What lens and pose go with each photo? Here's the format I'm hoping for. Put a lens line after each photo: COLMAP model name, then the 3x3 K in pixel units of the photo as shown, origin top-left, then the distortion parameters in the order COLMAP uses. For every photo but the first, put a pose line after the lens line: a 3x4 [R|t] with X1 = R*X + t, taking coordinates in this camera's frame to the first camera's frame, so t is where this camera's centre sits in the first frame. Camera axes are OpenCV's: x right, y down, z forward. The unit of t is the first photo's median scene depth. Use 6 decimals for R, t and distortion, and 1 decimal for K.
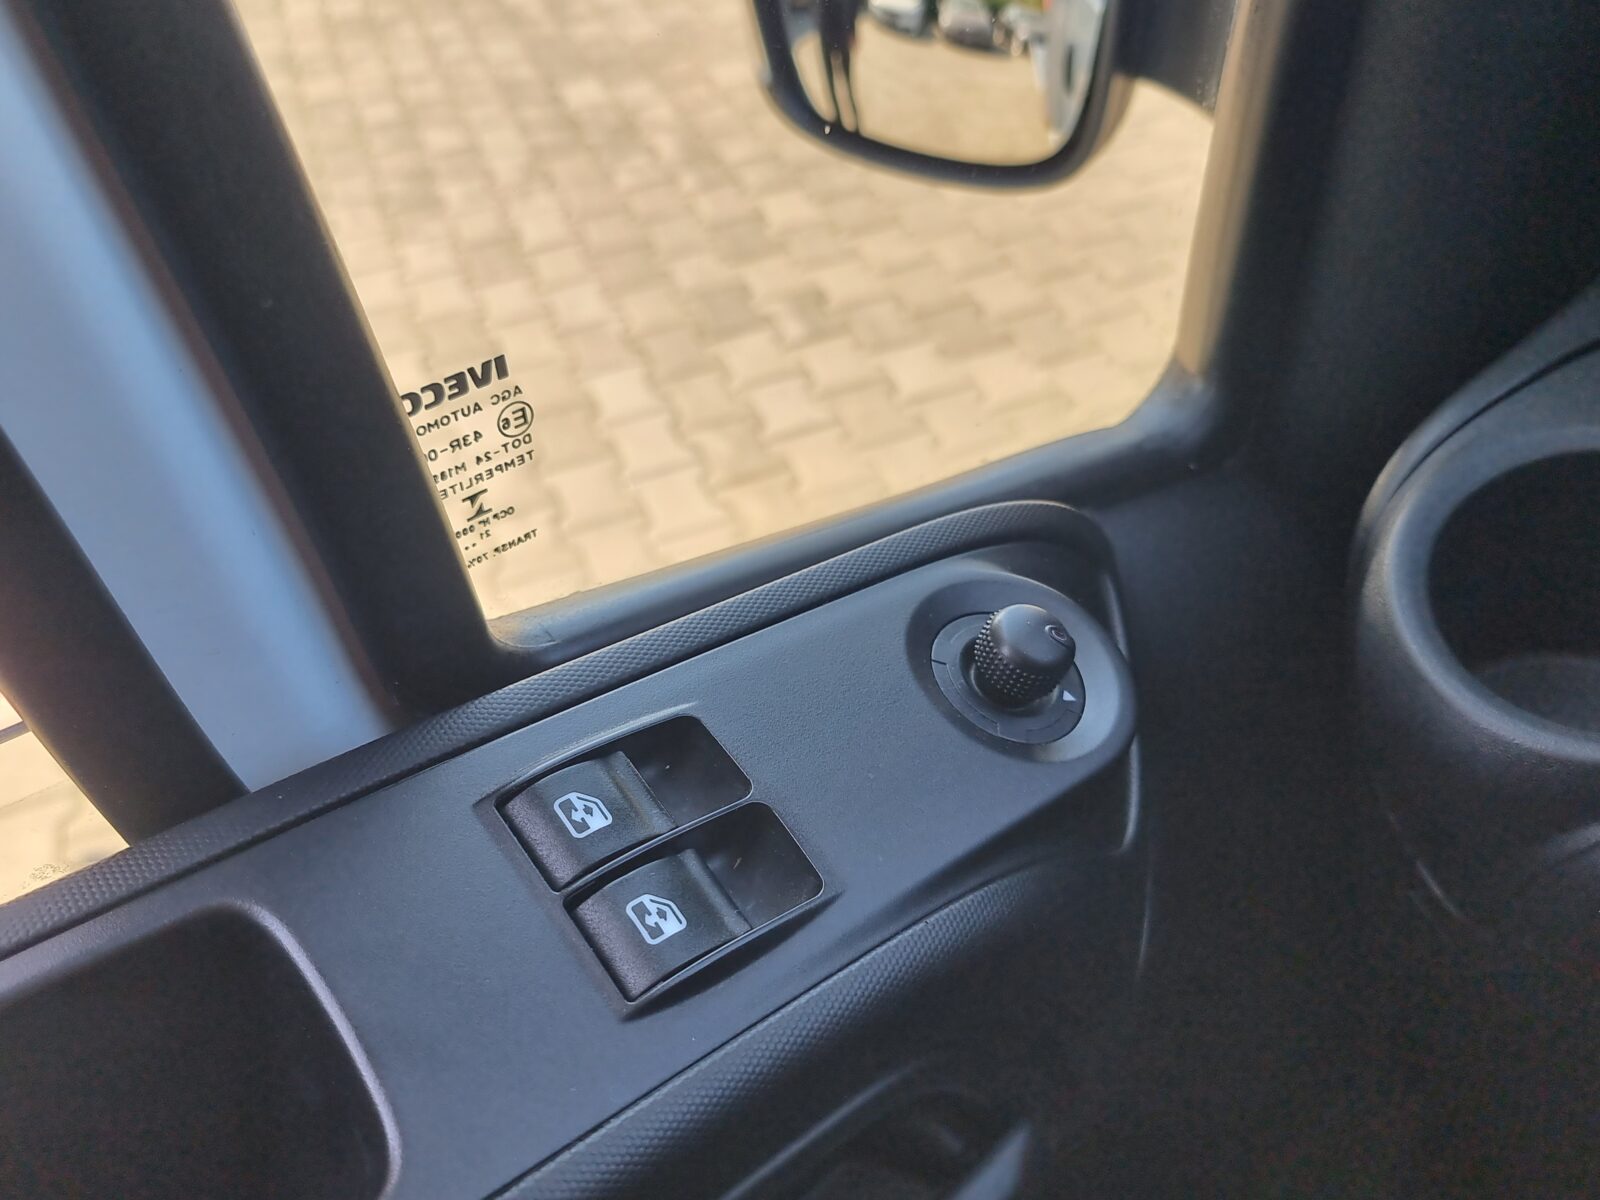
lens RADIAL K [[1113.5, 0, 827.0], [0, 1113.5, 601.7], [0, 0, 1]] dist [0.084699, -0.084984]
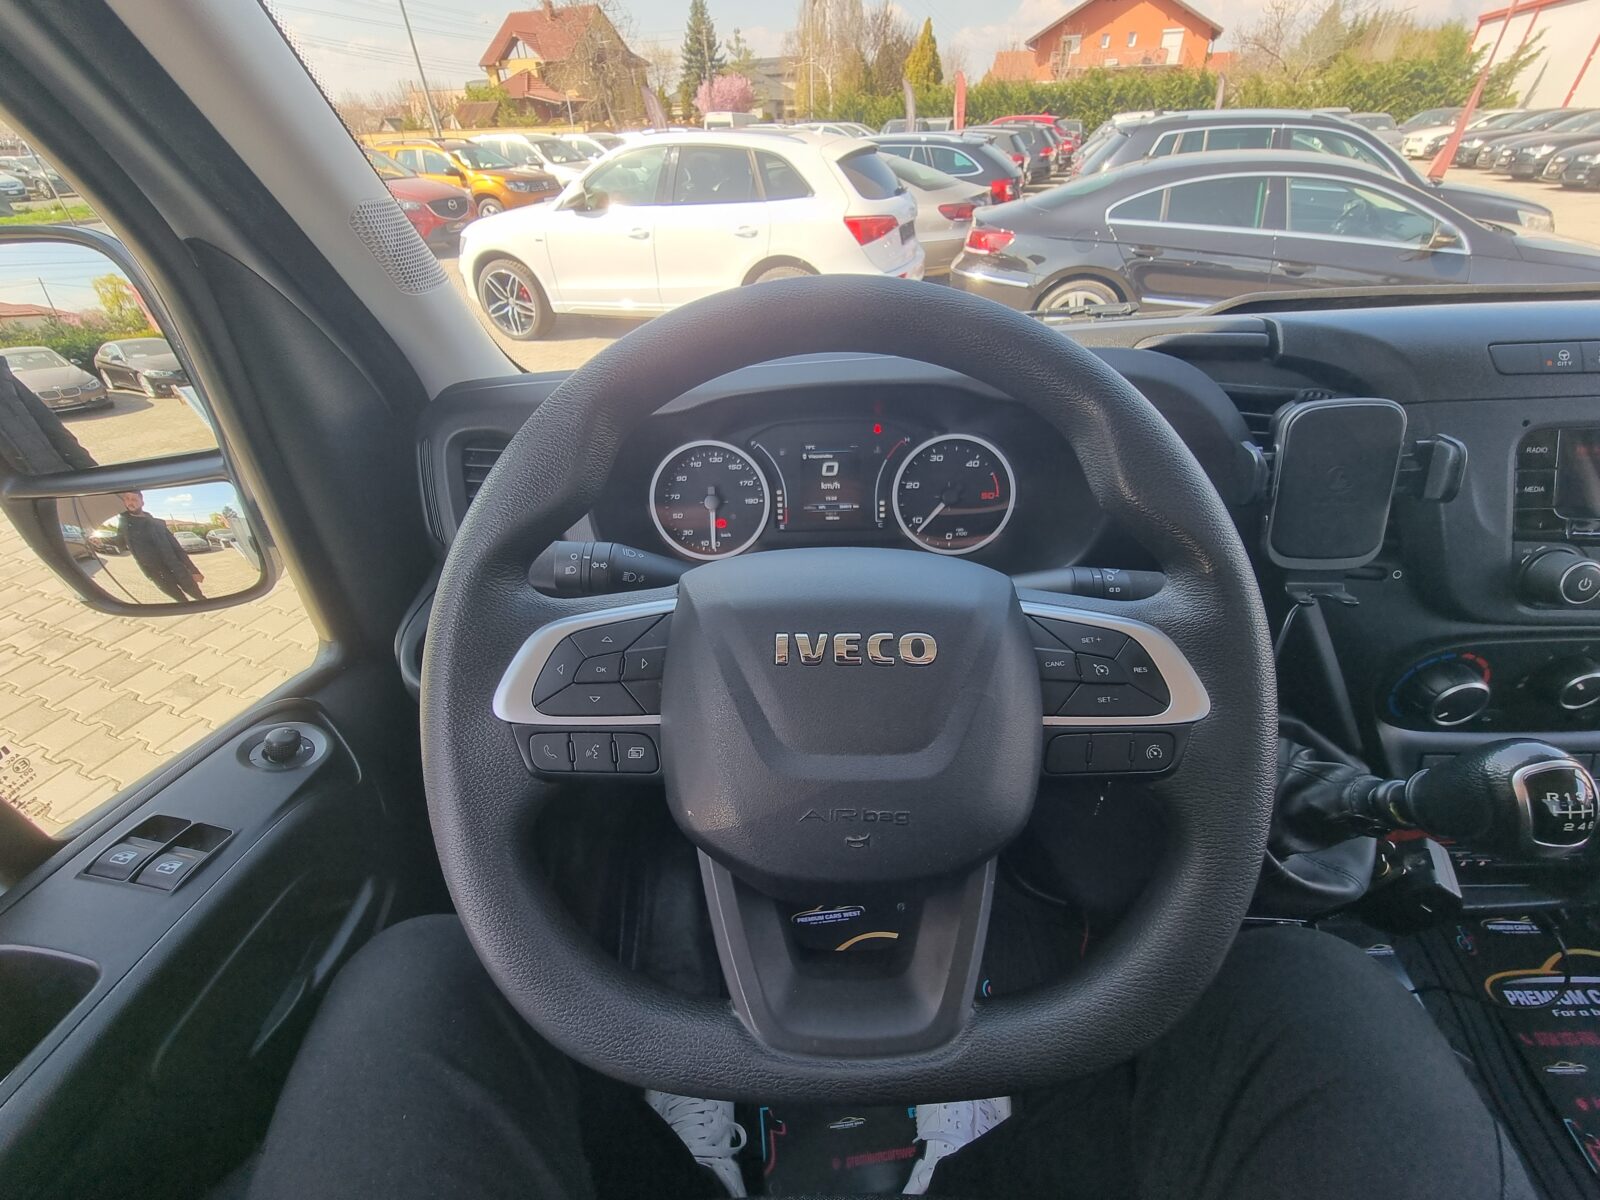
lens RADIAL K [[684.6, 0, 801.7], [0, 684.6, 590.4], [0, 0, 1]] dist [-0.001670, -0.000352]
pose [[0.679213, -0.359266, 0.639998, 0.087591], [0.490041, 0.871147, -0.031046, 0.449753], [-0.546378, 0.334712, 0.767749, -1.437121]]
